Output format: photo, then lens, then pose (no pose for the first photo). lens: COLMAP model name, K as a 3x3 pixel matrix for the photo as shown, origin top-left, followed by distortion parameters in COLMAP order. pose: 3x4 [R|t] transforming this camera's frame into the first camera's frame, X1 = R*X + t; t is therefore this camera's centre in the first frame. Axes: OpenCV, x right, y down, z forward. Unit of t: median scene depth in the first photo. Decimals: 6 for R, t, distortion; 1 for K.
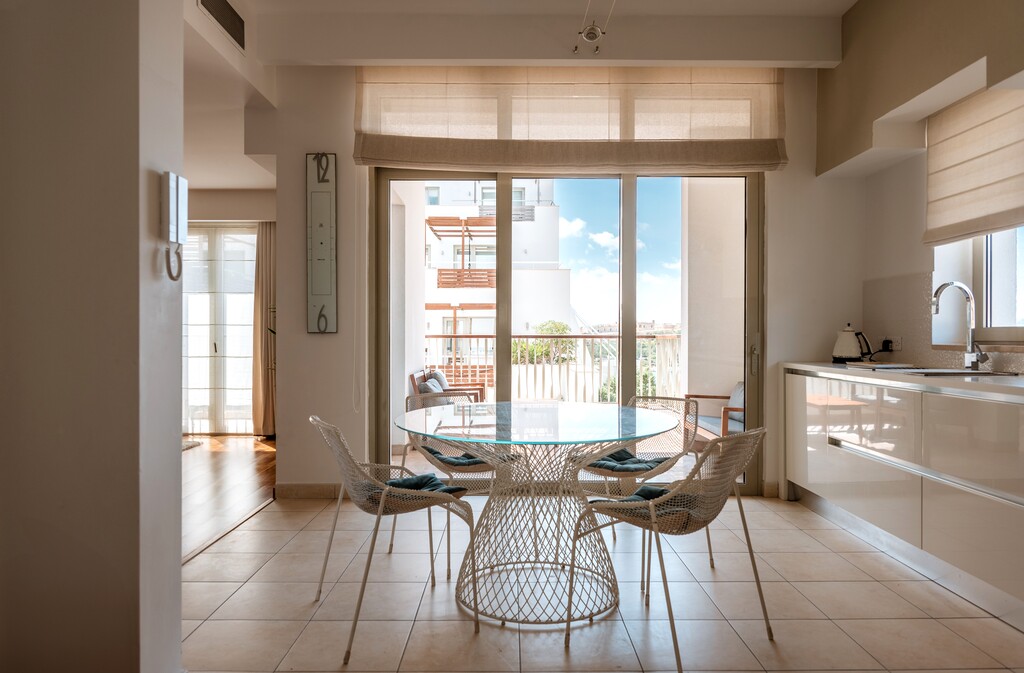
lens RADIAL K [[671.2, 0, 512.0], [0, 671.2, 336.5], [0, 0, 1]] dist [0.000360, 0.000050]
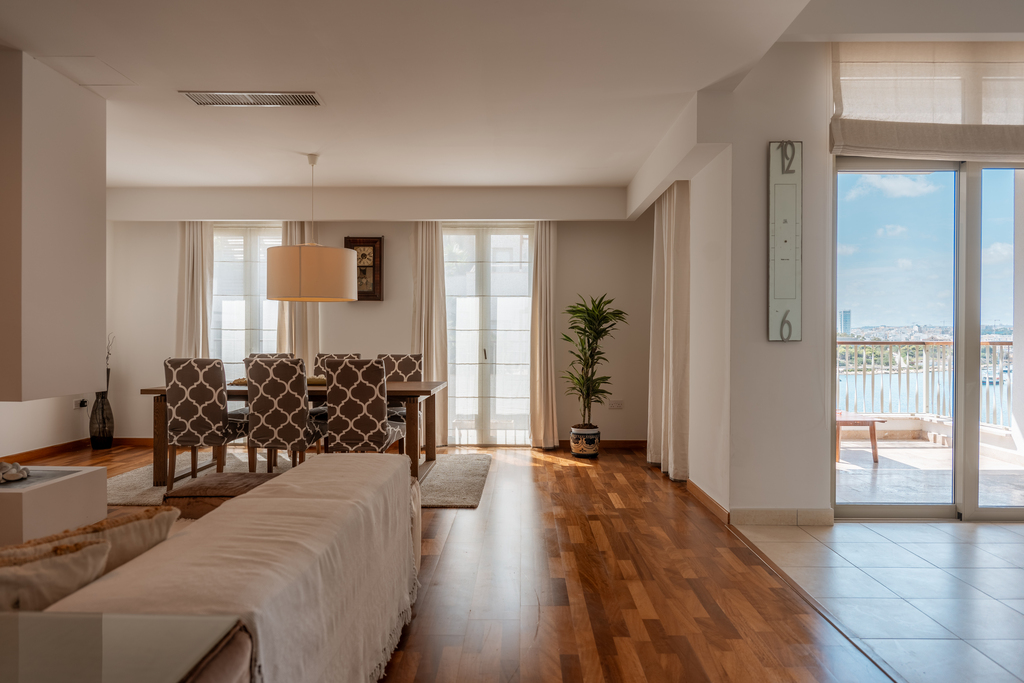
lens RADIAL K [[672.9, 0, 512.0], [0, 672.9, 341.5], [0, 0, 1]] dist [0.000777, -0.001564]
pose [[0.999721, -0.000055, -0.023636, -0.603589], [0.000169, 0.999988, 0.004823, -0.008737], [0.023636, -0.004825, 0.999709, 0.085266]]
